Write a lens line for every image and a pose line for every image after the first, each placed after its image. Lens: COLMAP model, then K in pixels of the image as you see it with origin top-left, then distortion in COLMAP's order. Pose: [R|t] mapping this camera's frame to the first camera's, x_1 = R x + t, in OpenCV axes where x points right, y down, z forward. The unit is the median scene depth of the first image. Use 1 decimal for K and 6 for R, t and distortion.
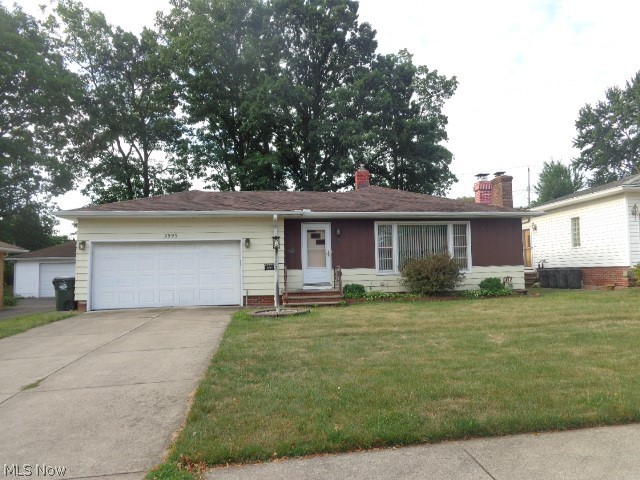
lens RADIAL K [[482.8, 0, 319.1], [0, 482.8, 237.9], [0, 0, 1]] dist [-0.005650, 0.006595]
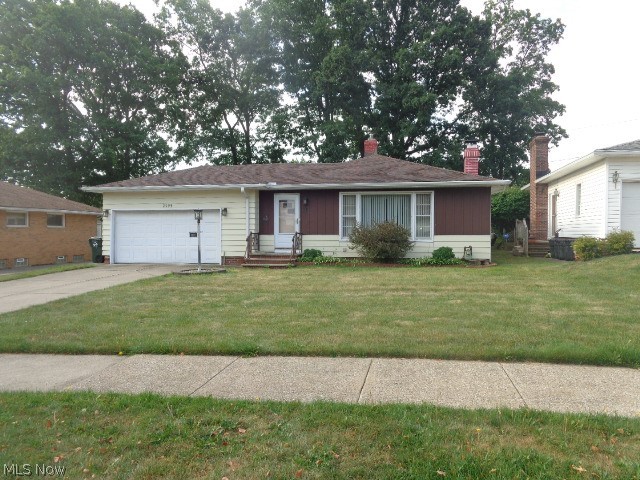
lens RADIAL K [[482.8, 0, 324.1], [0, 482.8, 239.8], [0, 0, 1]] dist [-0.005650, 0.006595]
pose [[0.949912, 0.024289, -0.311571, 0.420689], [0.003995, 0.995950, 0.089820, -0.024303], [0.312490, -0.086566, 0.945968, -0.041903]]
